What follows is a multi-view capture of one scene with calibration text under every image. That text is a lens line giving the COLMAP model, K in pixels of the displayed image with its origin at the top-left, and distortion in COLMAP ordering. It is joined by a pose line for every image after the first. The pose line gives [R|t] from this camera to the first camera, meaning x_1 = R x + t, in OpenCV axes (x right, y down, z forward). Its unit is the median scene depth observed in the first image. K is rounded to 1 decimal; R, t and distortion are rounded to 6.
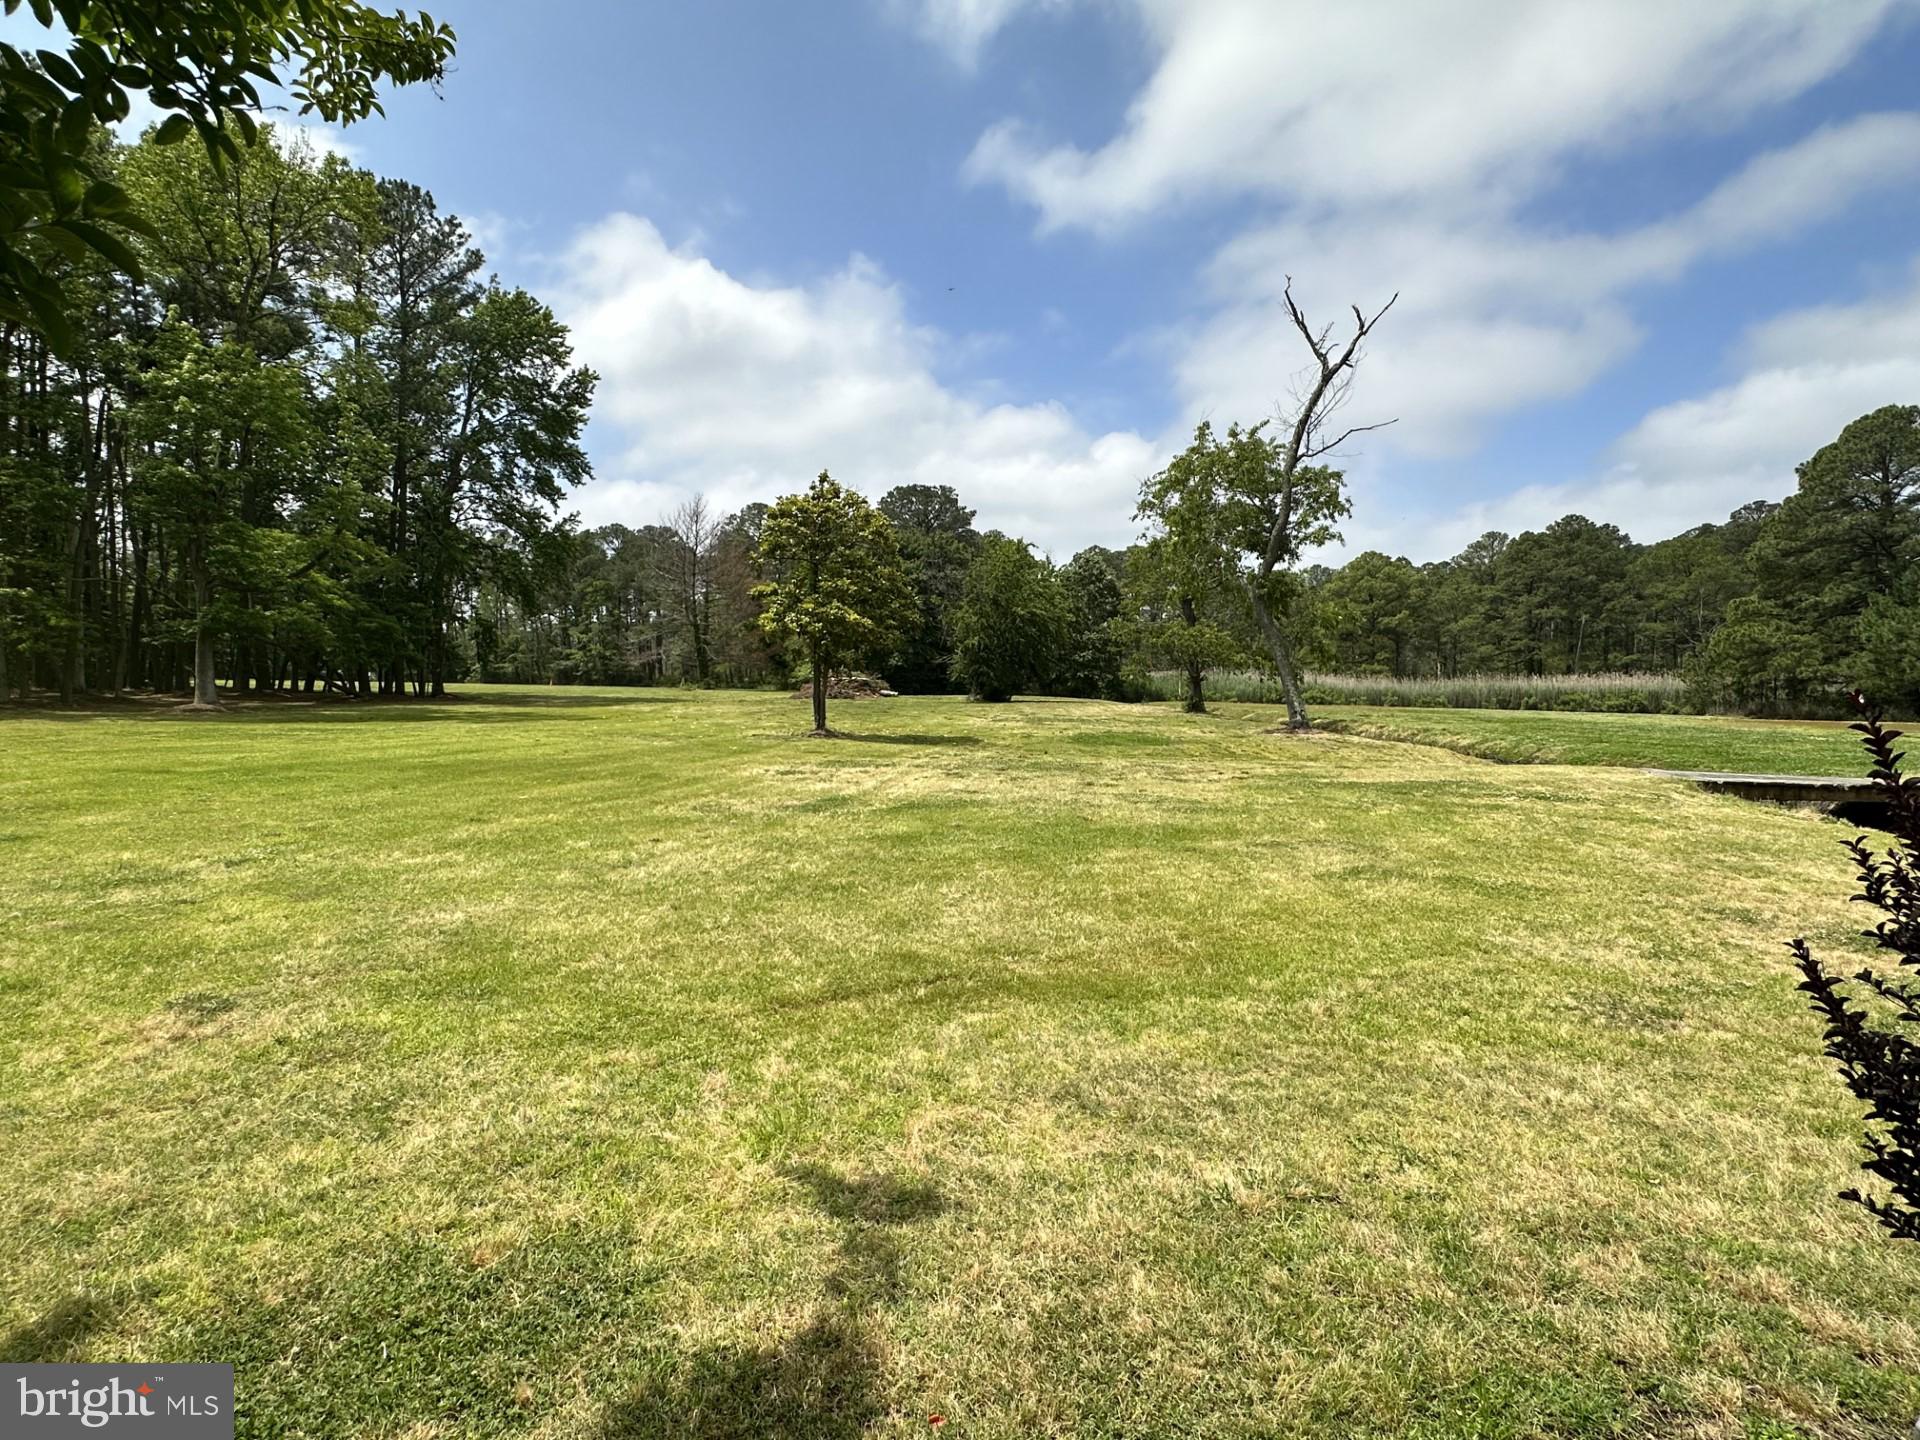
lens RADIAL K [[995.2, 0, 960.0], [0, 995.2, 720.0], [0, 0, 1]] dist [-0.000288, 0.000316]
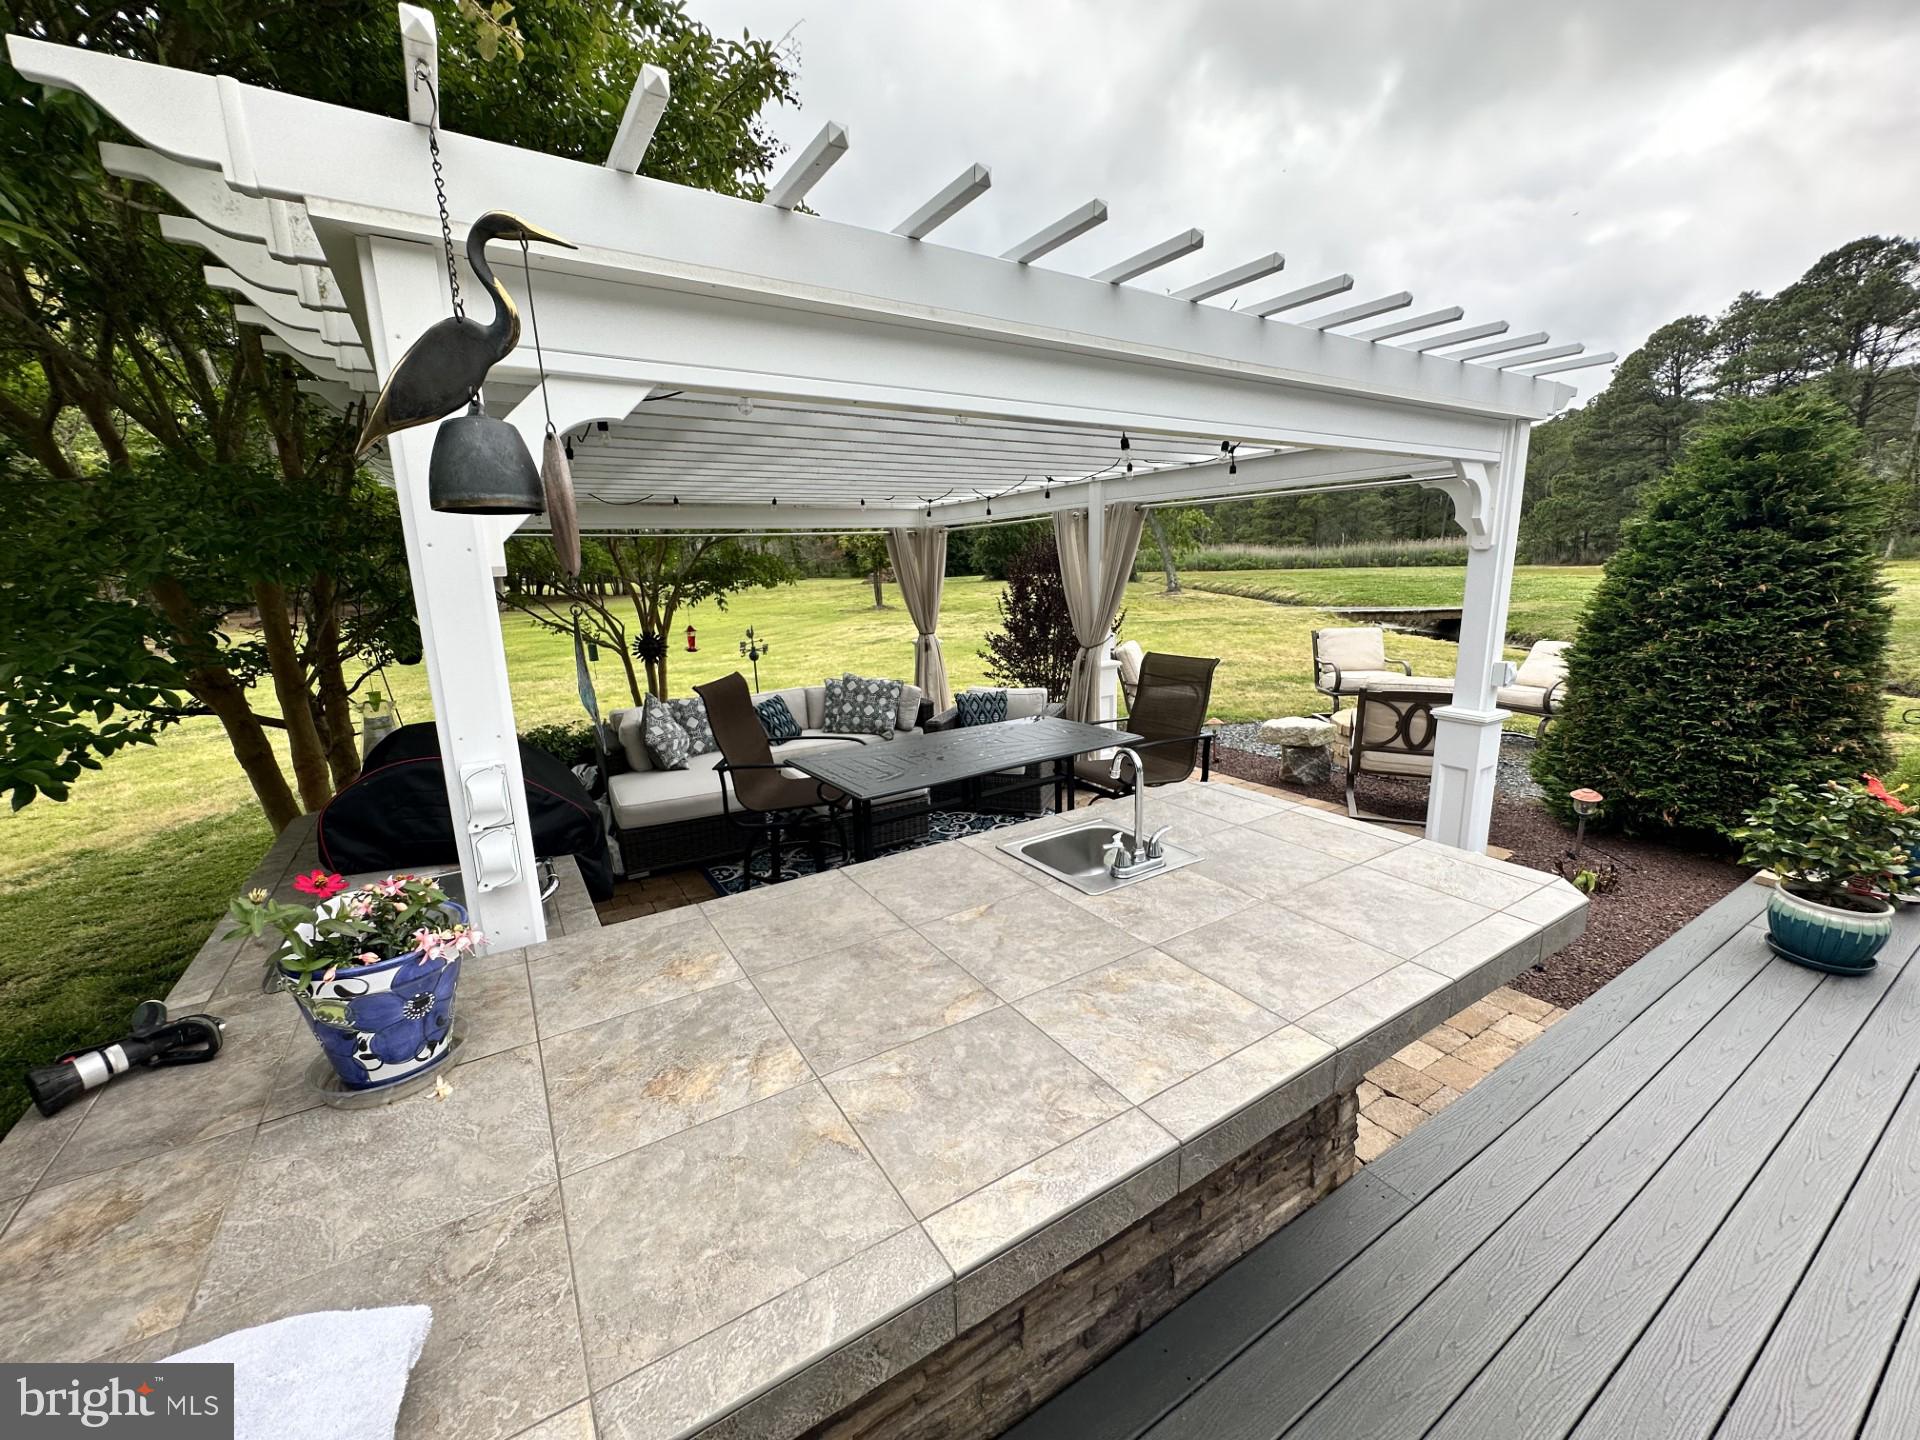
lens RADIAL K [[769.2, 0, 960.0], [0, 769.2, 720.0], [0, 0, 1]] dist [0.000085, -0.000015]
pose [[0.997946, -0.036969, -0.052318, 0.046824], [0.045016, 0.985744, 0.162115, -0.002792], [0.045579, -0.164138, 0.985384, -0.244950]]
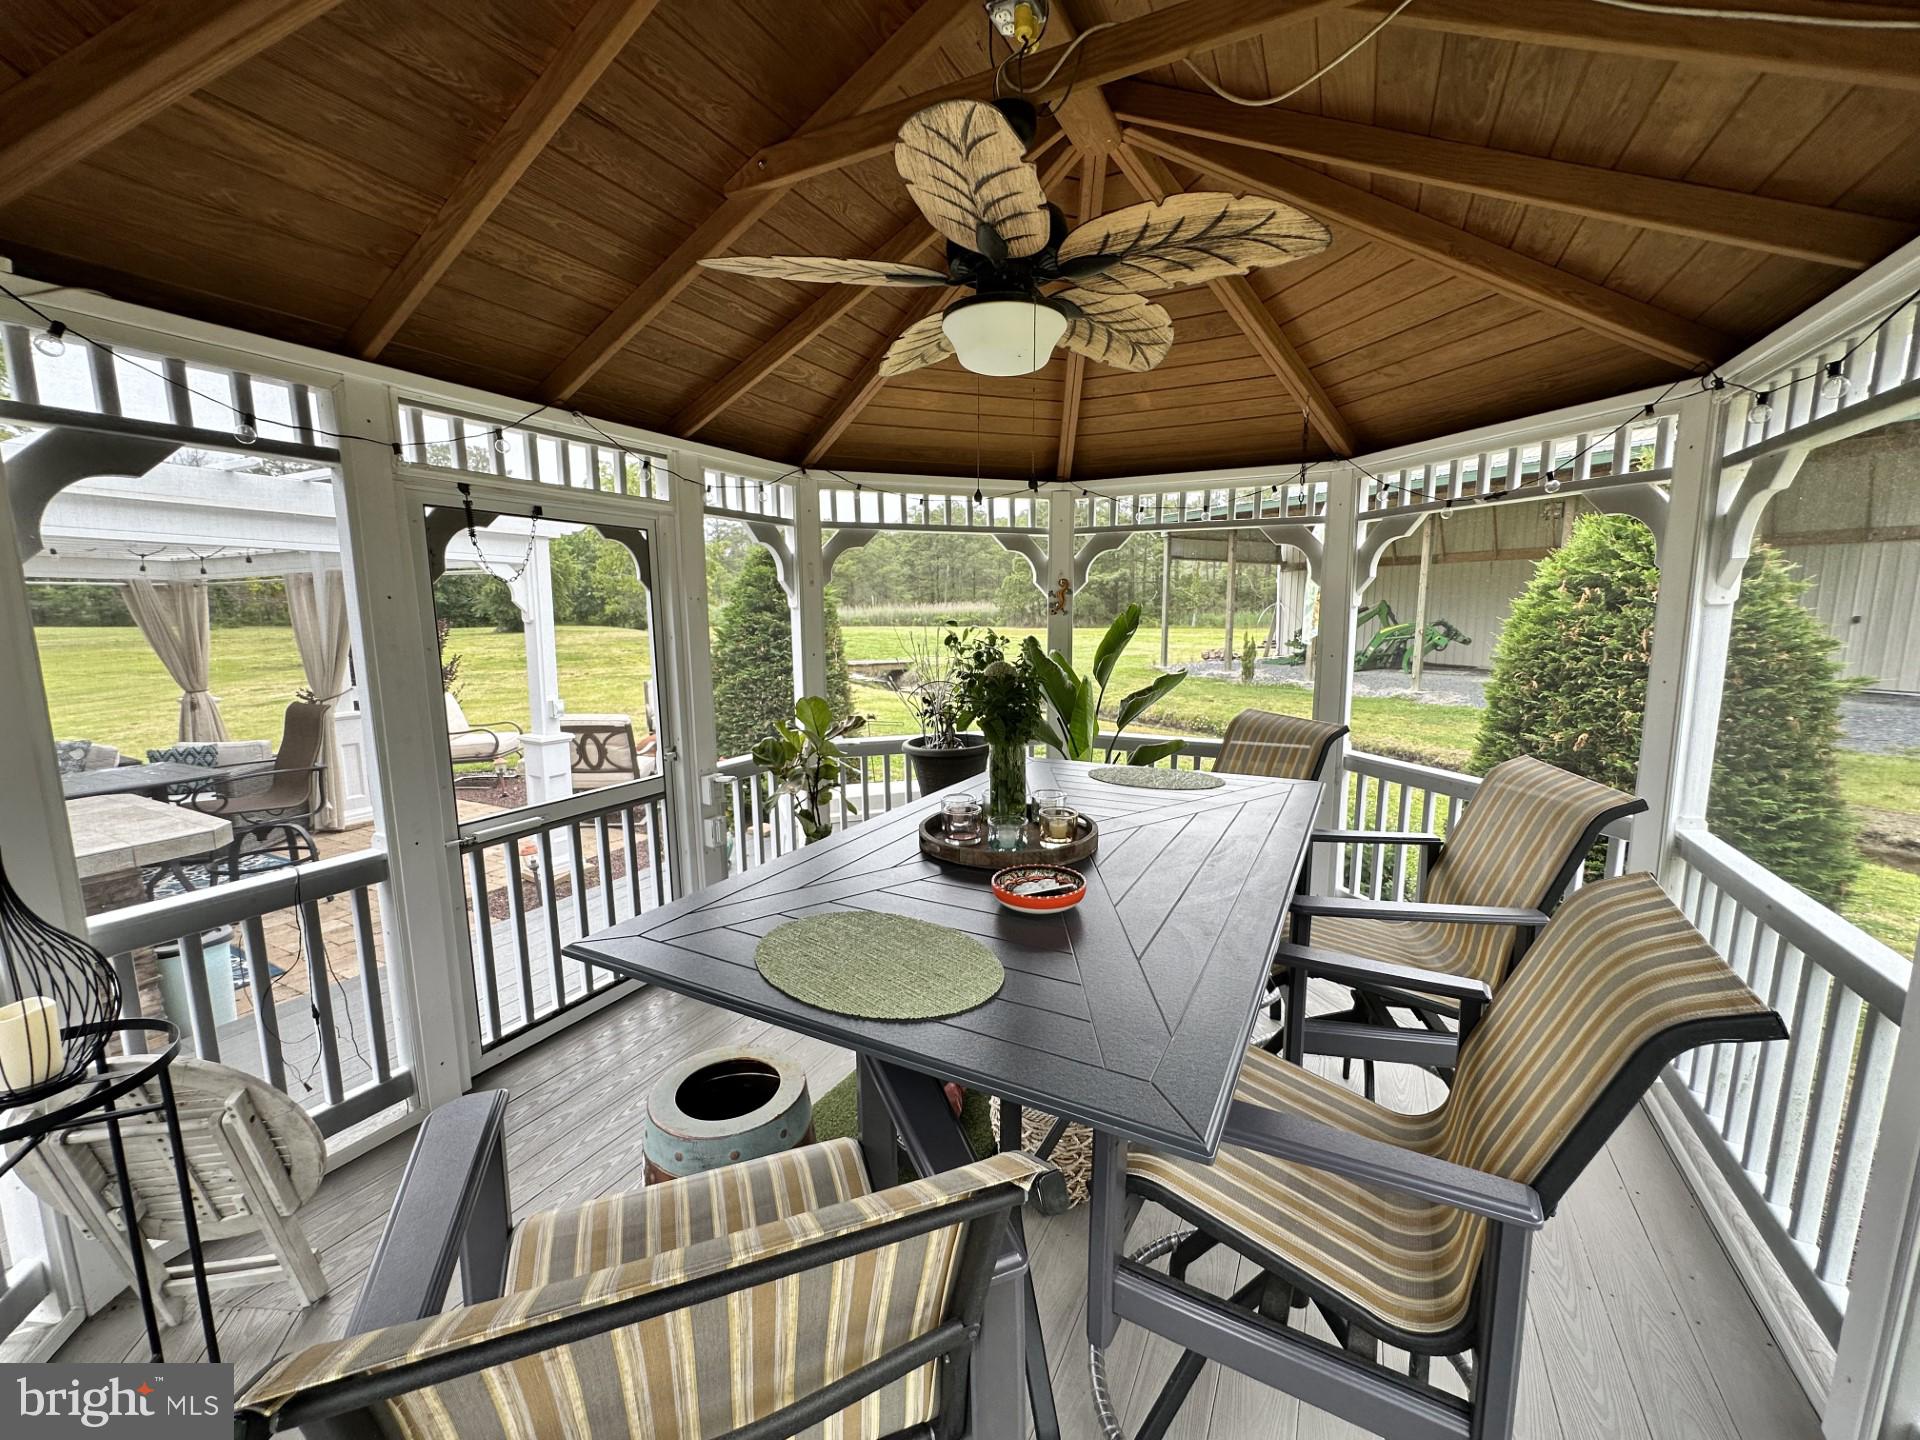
lens RADIAL K [[769.2, 0, 960.0], [0, 769.2, 720.0], [0, 0, 1]] dist [0.000085, -0.000015]
pose [[0.881537, -0.084291, 0.464529, 0.127707], [0.034252, 0.992759, 0.115140, -0.000733], [-0.470870, -0.085589, 0.878041, -0.318727]]
